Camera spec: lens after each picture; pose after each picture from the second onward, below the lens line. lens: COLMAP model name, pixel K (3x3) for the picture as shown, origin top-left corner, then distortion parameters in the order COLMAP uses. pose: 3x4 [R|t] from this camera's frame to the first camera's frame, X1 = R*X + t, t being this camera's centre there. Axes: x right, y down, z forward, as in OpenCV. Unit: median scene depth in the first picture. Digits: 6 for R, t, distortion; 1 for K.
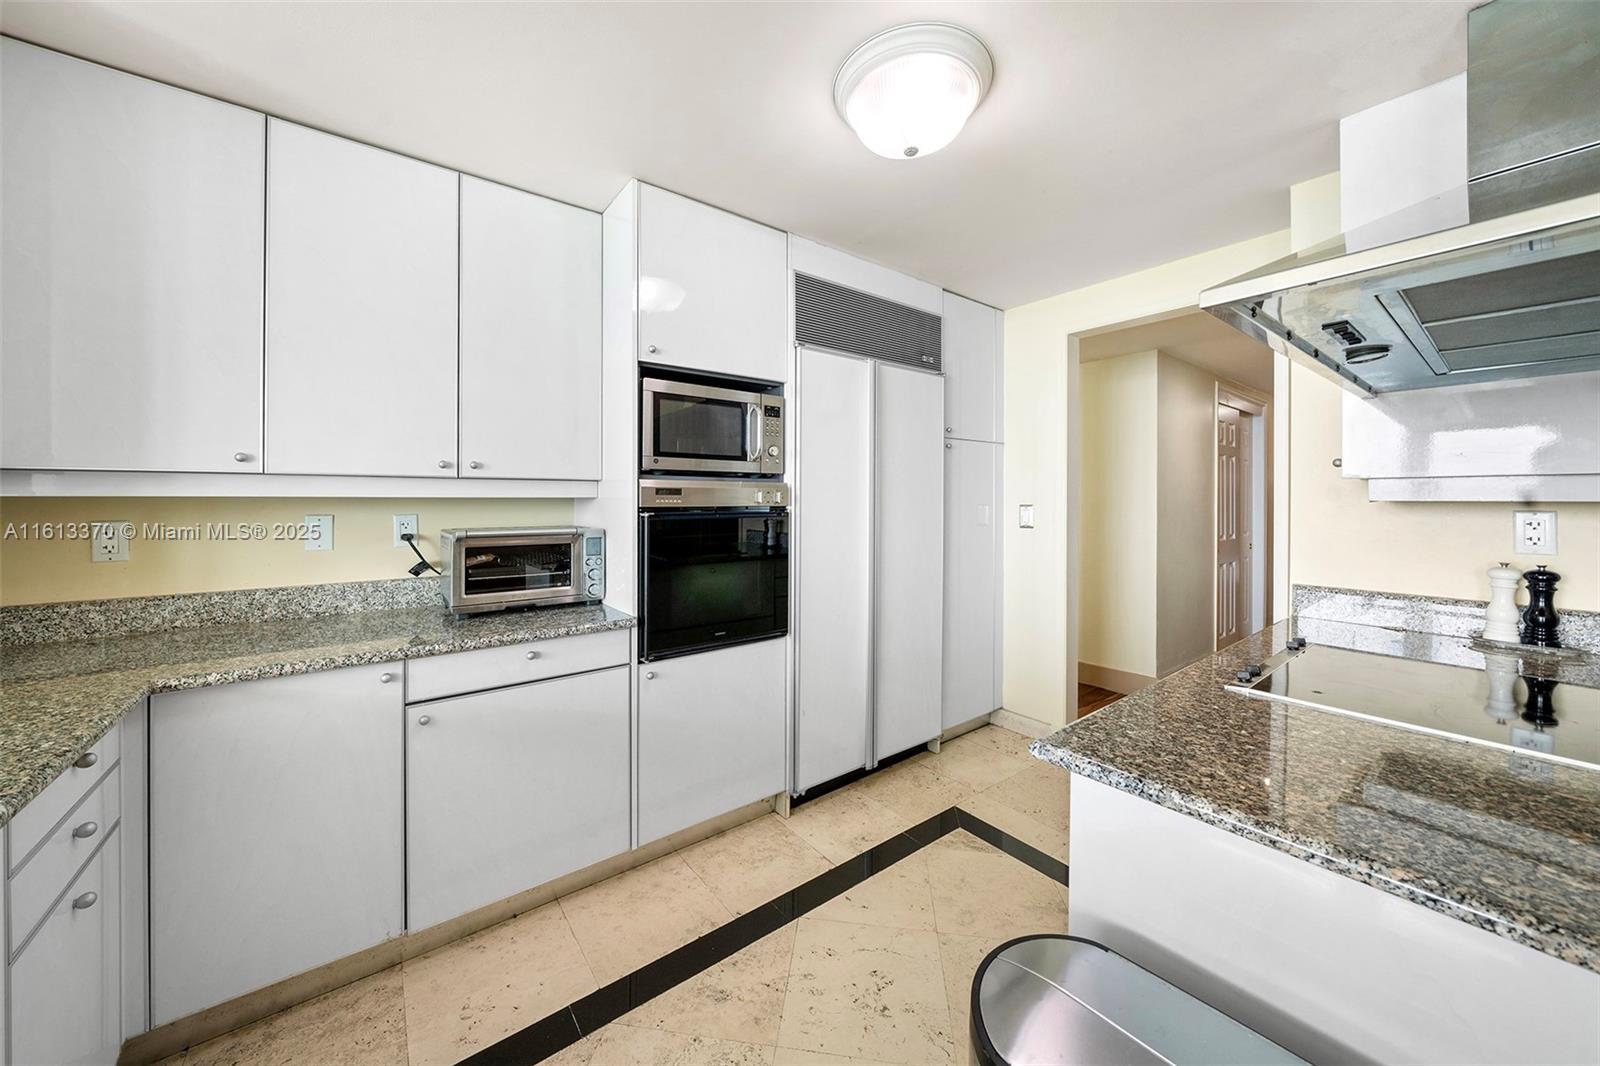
lens RADIAL K [[558.9, 0, 789.1], [0, 558.9, 499.7], [0, 0, 1]] dist [-0.001991, -0.000107]
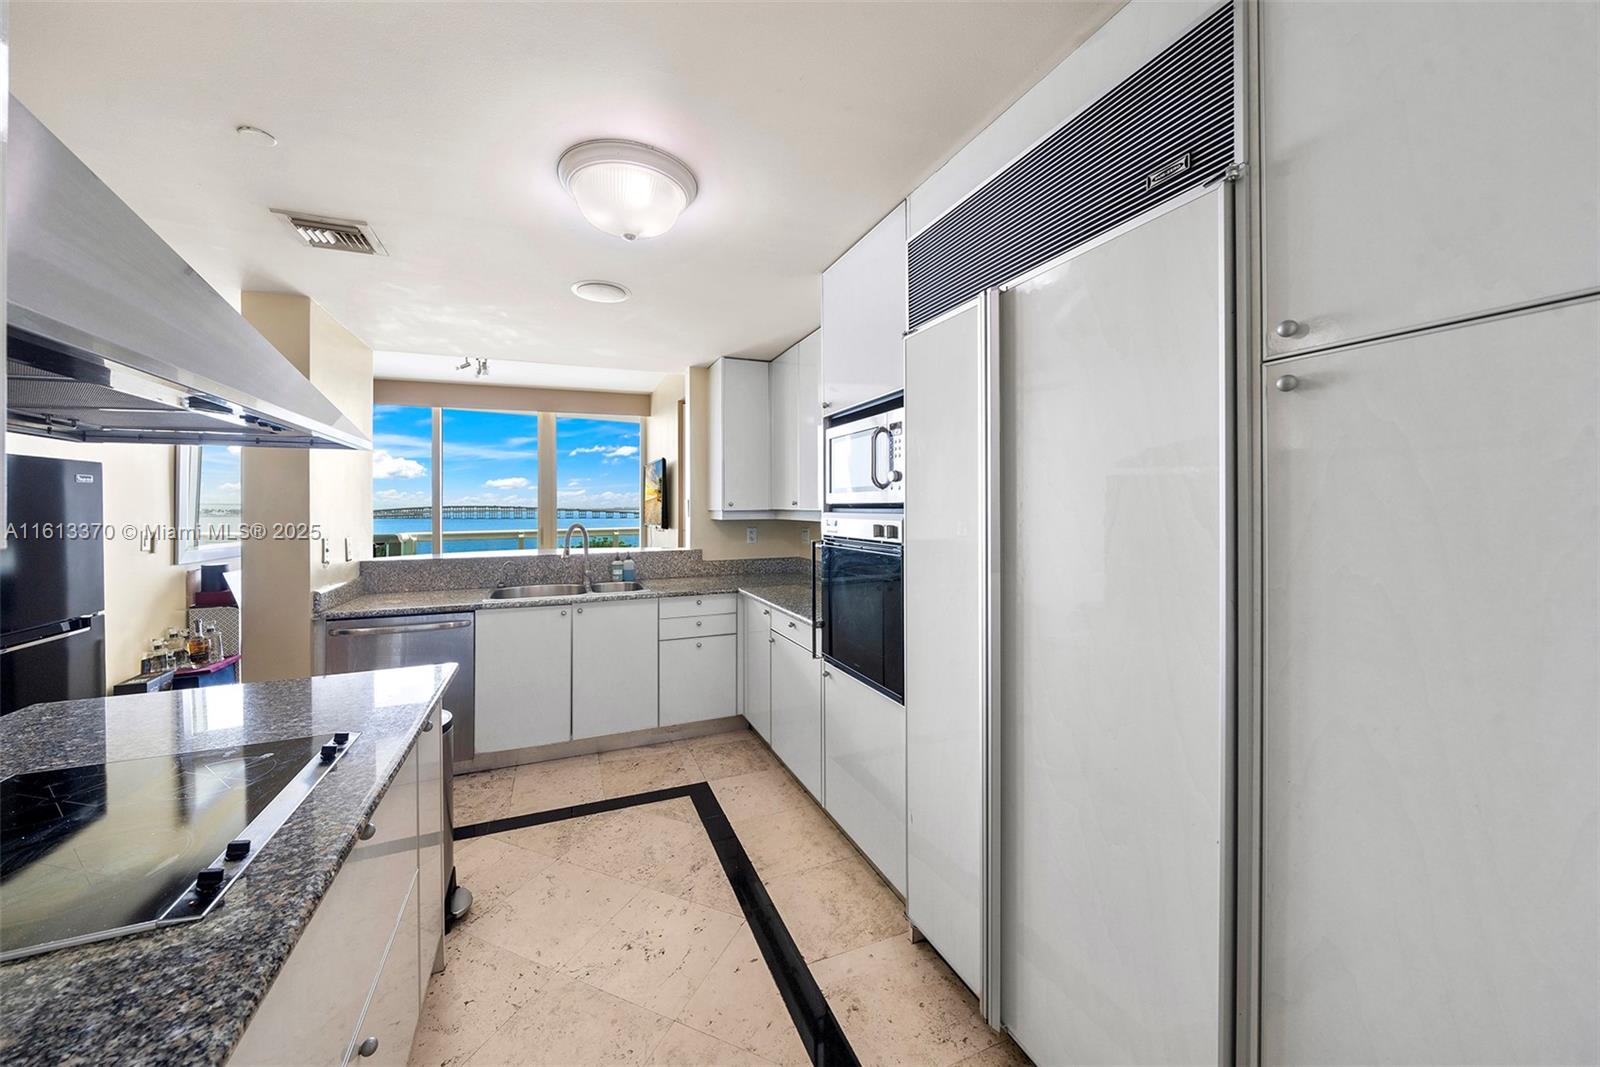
lens RADIAL K [[580.4, 0, 794.5], [0, 580.4, 499.1], [0, 0, 1]] dist [-0.000478, -0.000099]
pose [[-0.255702, -0.009620, -0.966708, 1.002909], [0.006315, 0.999913, -0.011621, -0.051307], [0.966735, -0.009077, -0.255619, 1.272138]]
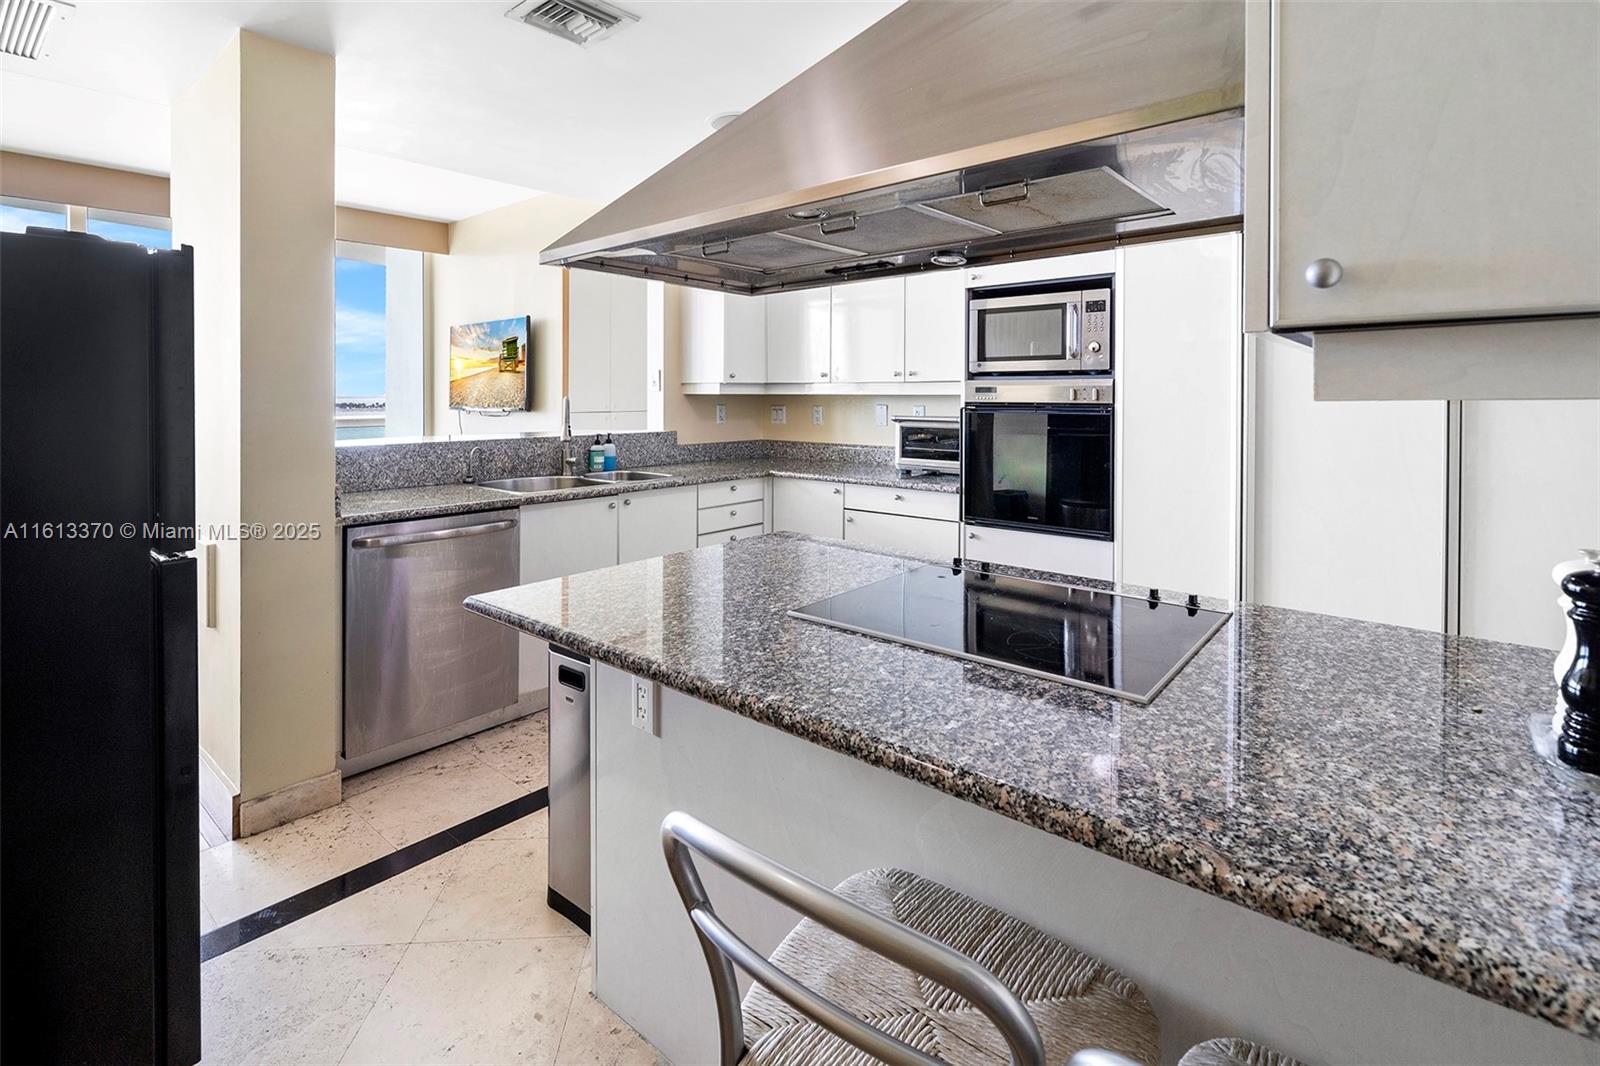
lens RADIAL K [[773.4, 0, 797.4], [0, 773.4, 397.9], [0, 0, 1]] dist [-0.001628, -0.000225]
pose [[0.221755, 0.004677, -0.975091, 1.380329], [-0.001924, 0.999989, 0.004359, -0.003243], [0.975100, 0.000910, 0.221762, 0.228730]]
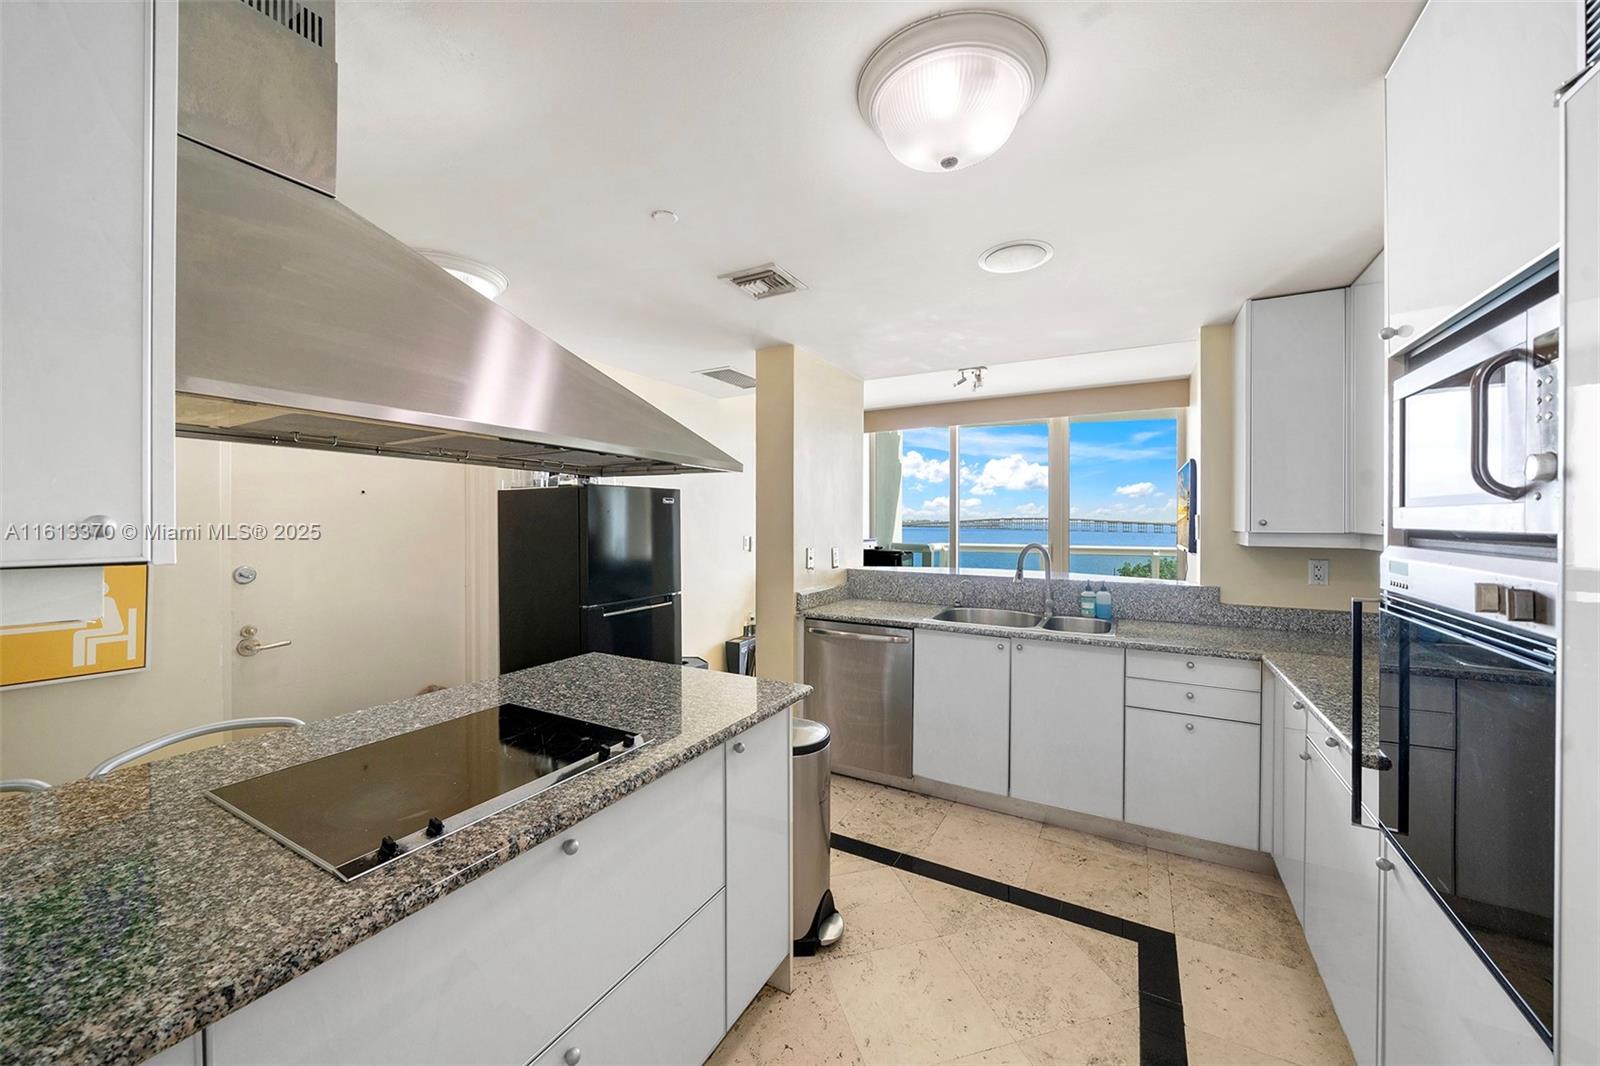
lens RADIAL K [[591.4, 0, 798.2], [0, 591.4, 515.7], [0, 0, 1]] dist [-0.005778, -0.000251]
pose [[-0.916990, -0.005917, -0.398866, 0.608894], [-0.004251, 0.999978, -0.005061, -0.063207], [0.398887, -0.002945, -0.916995, 1.346631]]
